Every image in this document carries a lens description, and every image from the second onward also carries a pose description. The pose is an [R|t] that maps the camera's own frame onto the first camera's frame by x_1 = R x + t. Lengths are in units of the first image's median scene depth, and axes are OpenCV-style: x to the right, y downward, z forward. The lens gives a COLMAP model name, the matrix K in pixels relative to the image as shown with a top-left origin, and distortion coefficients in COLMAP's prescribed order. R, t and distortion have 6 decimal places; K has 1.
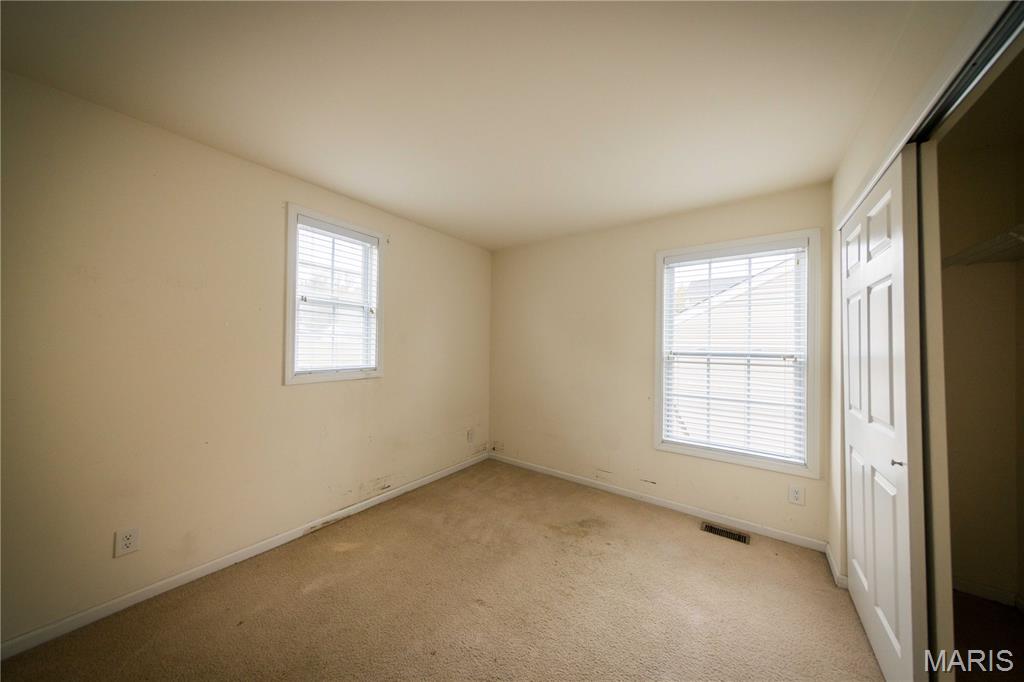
lens RADIAL K [[334.3, 0, 516.5], [0, 334.3, 340.3], [0, 0, 1]] dist [0.008209, 0.000008]
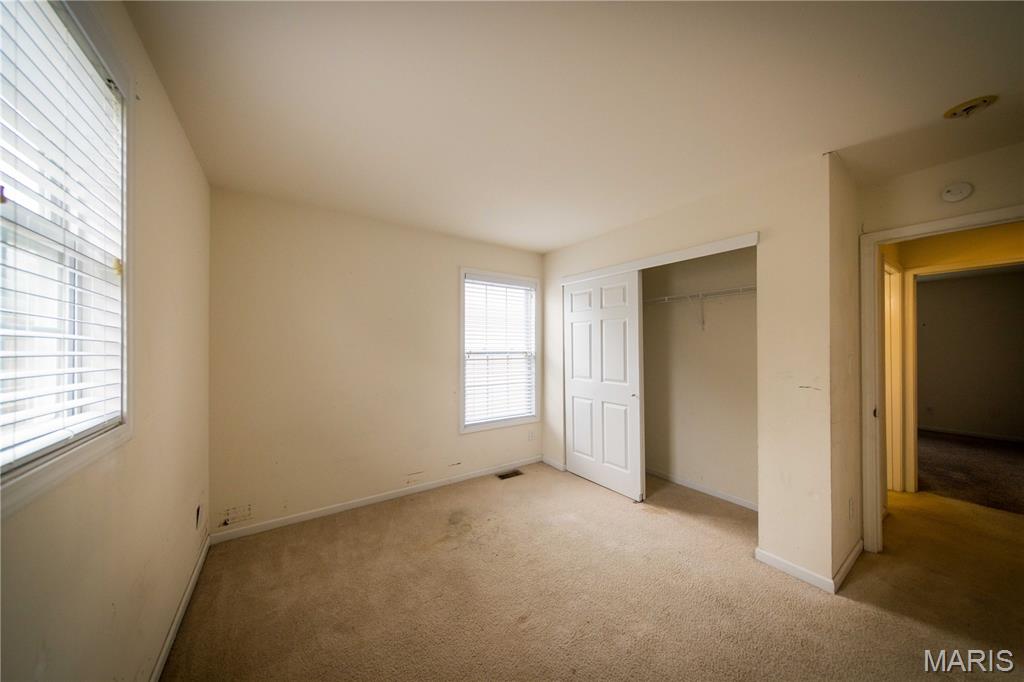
lens RADIAL K [[324.1, 0, 517.6], [0, 324.1, 341.2], [0, 0, 1]] dist [0.009331, 0.000013]
pose [[0.336560, 0.002069, 0.941660, -0.613025], [-0.010820, 0.999940, 0.001670, -0.009179], [-0.941600, -0.010751, 0.336562, 0.438586]]
